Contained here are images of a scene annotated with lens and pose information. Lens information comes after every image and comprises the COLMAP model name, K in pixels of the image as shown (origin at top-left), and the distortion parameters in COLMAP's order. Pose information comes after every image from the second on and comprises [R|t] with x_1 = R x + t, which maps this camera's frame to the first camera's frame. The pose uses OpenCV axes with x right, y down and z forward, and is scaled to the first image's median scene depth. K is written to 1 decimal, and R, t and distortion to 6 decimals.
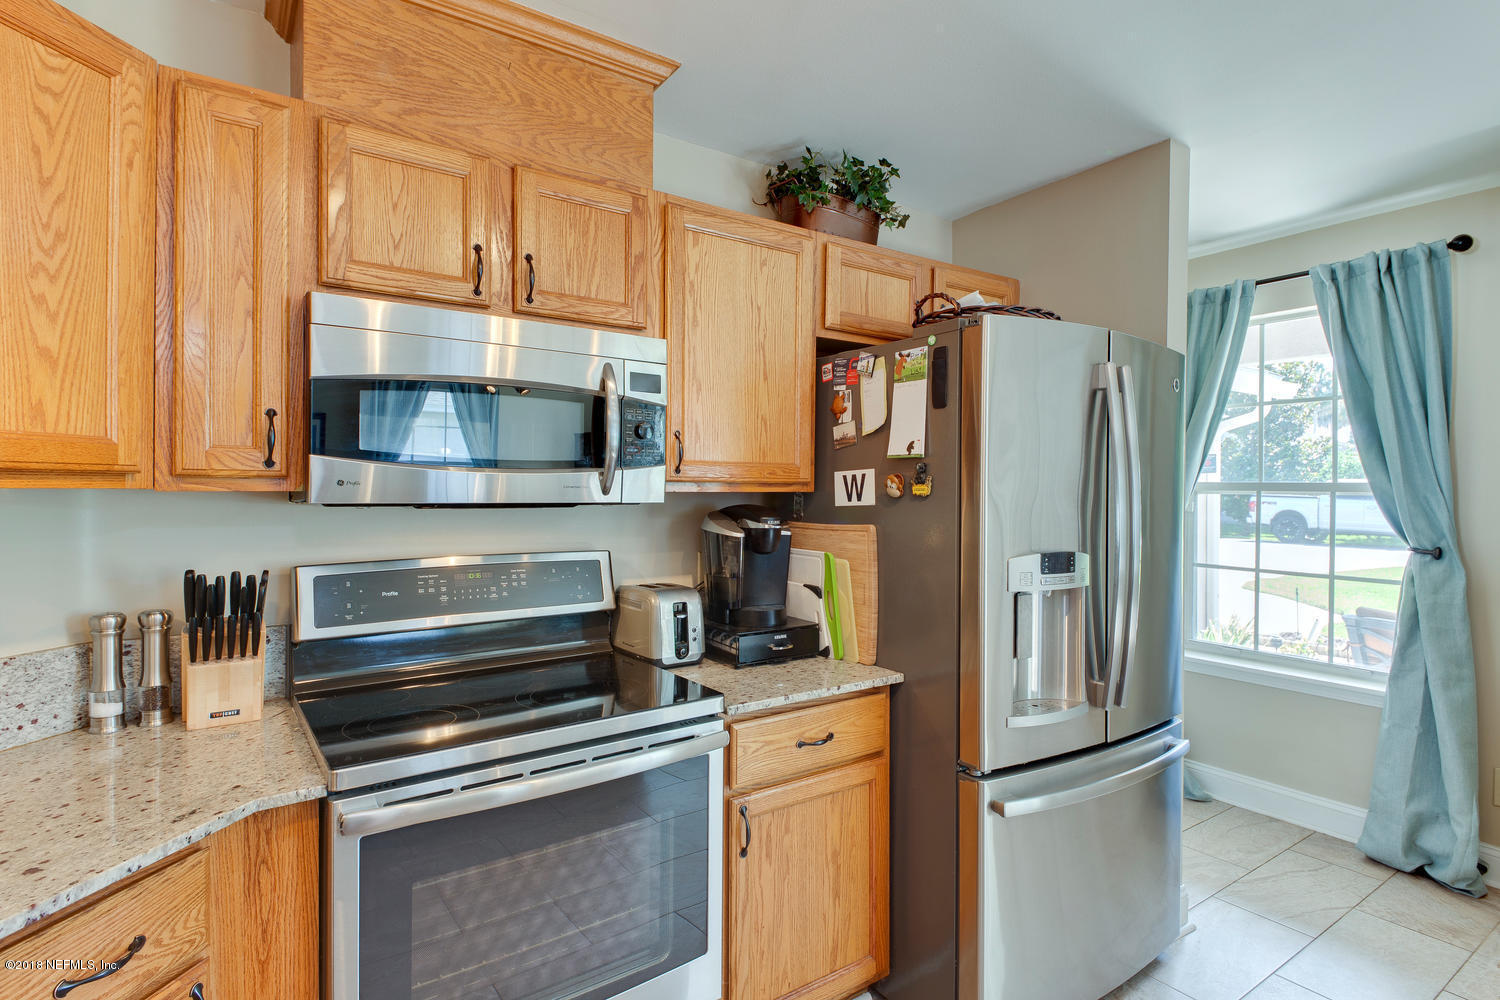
lens RADIAL K [[769.5, 0, 747.9], [0, 769.5, 493.4], [0, 0, 1]] dist [0.024720, -0.000281]
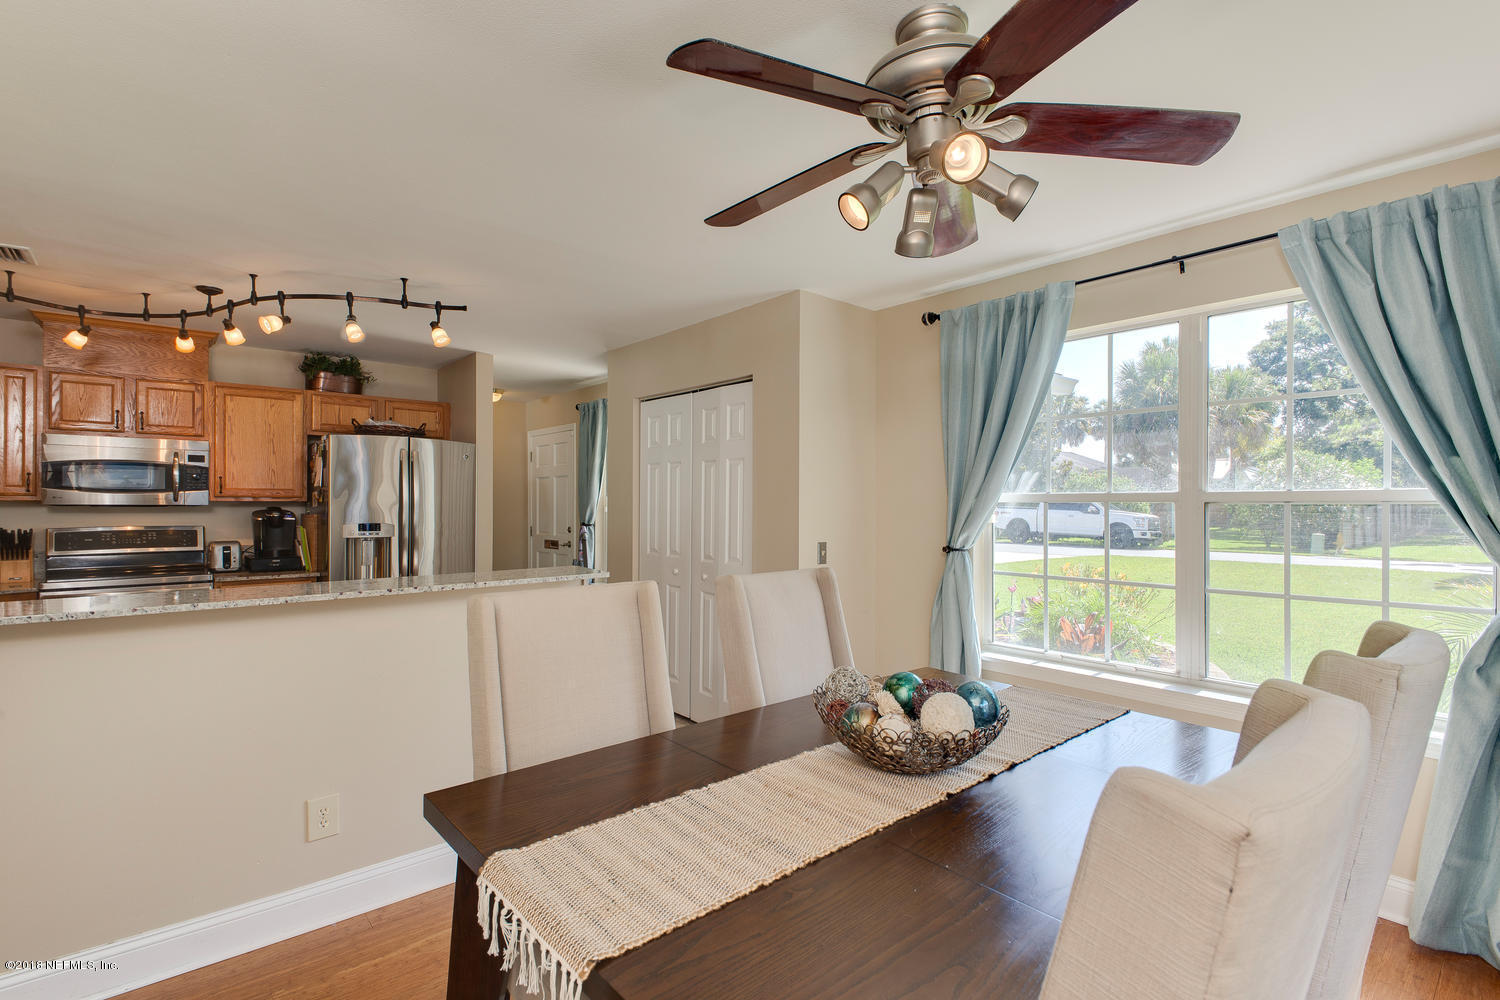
lens RADIAL K [[697.6, 0, 744.4], [0, 697.6, 502.2], [0, 0, 1]] dist [-0.017144, -0.000438]
pose [[0.994747, -0.001664, 0.102349, 1.491070], [0.002421, 0.999971, -0.007273, 0.024636], [-0.102334, 0.007482, 0.994722, -1.521279]]
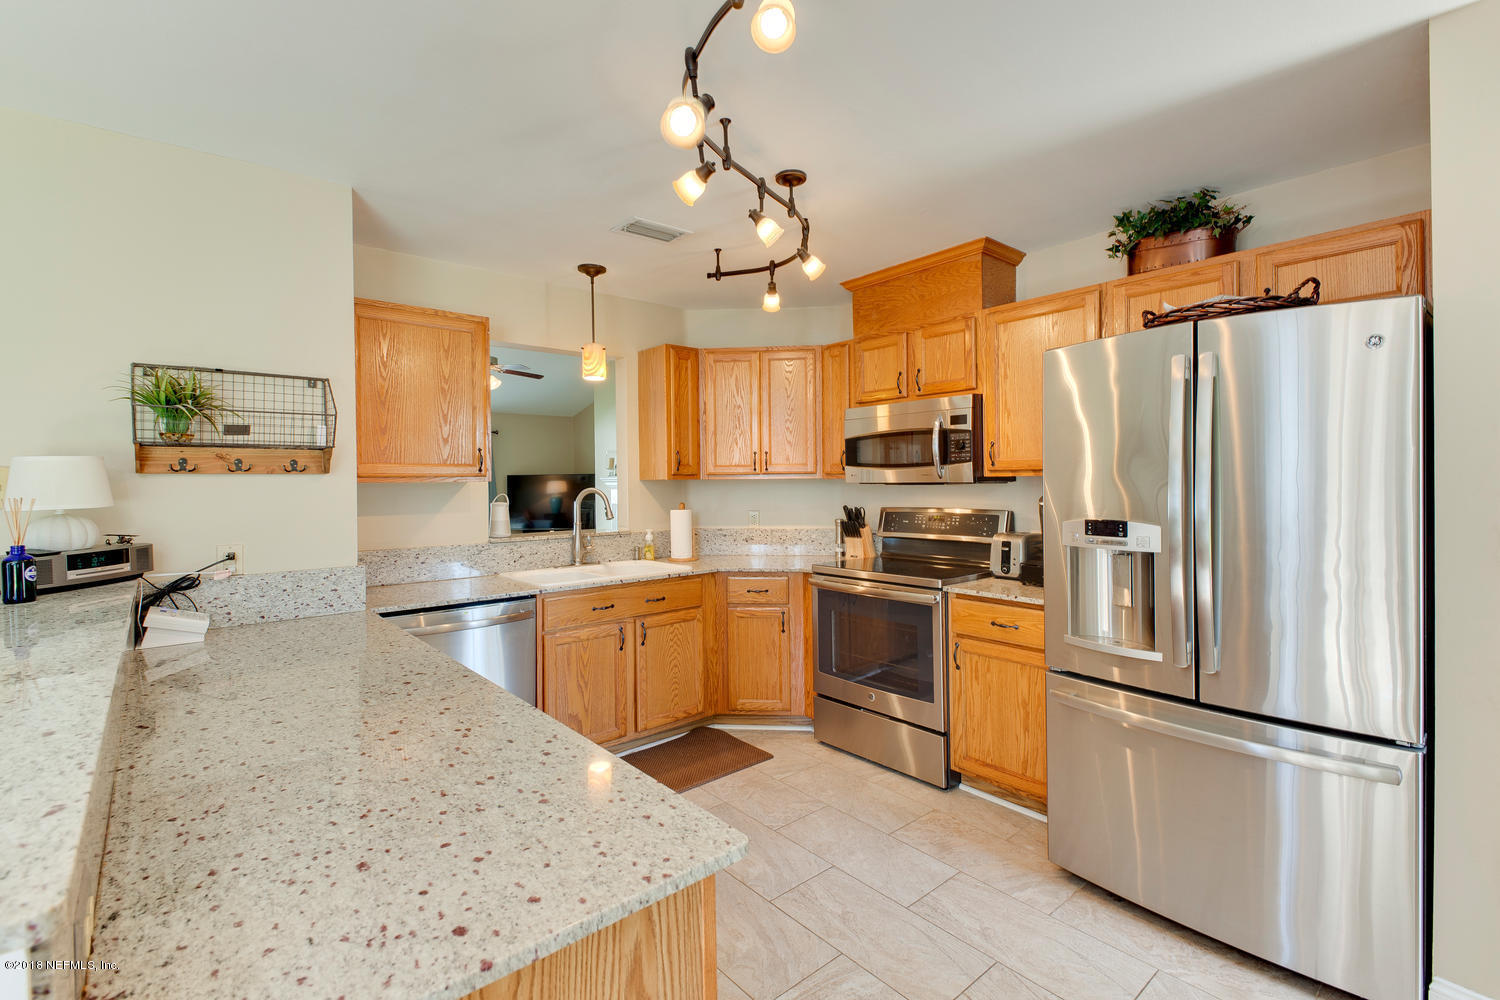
lens RADIAL K [[668.8, 0, 750.2], [0, 668.8, 488.7], [0, 0, 1]] dist [0.049665, -0.021239]
pose [[0.098867, 0.006833, -0.995077, 1.515960], [0.007229, 0.999945, 0.007585, 0.011951], [0.995074, -0.007943, 0.098812, 0.322784]]
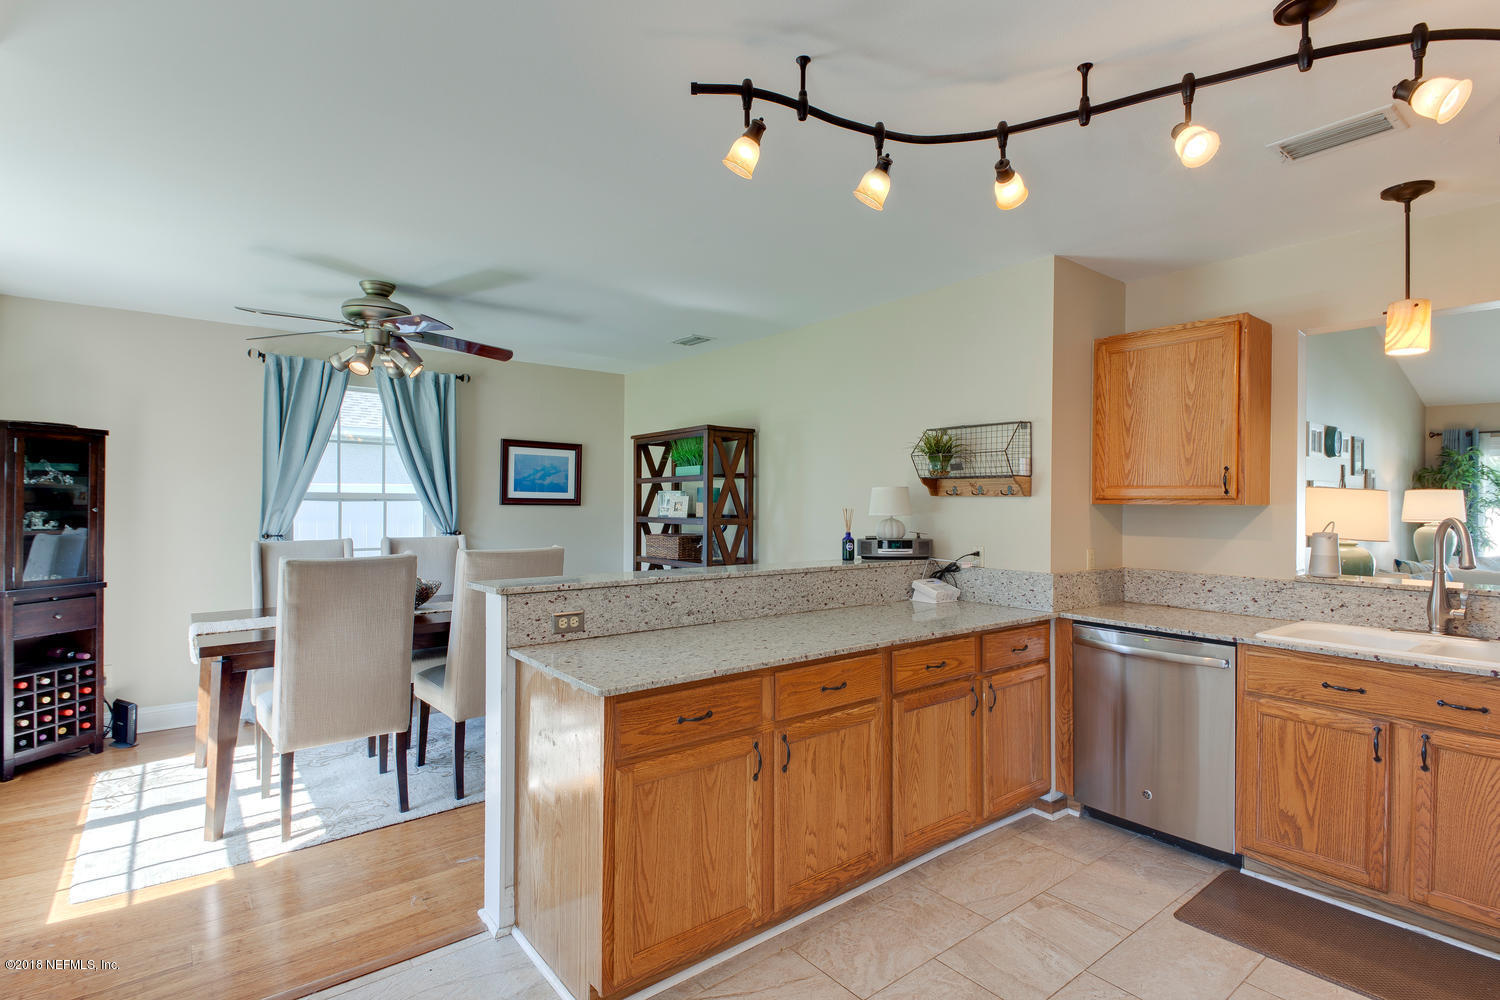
lens RADIAL K [[697.6, 0, 744.4], [0, 697.6, 502.2], [0, 0, 1]] dist [-0.017144, -0.000438]
pose [[-0.998461, -0.013014, -0.053903, 0.898869], [-0.012984, 0.999915, -0.000912, 0.012177], [0.053910, -0.000211, -0.998546, 1.284217]]
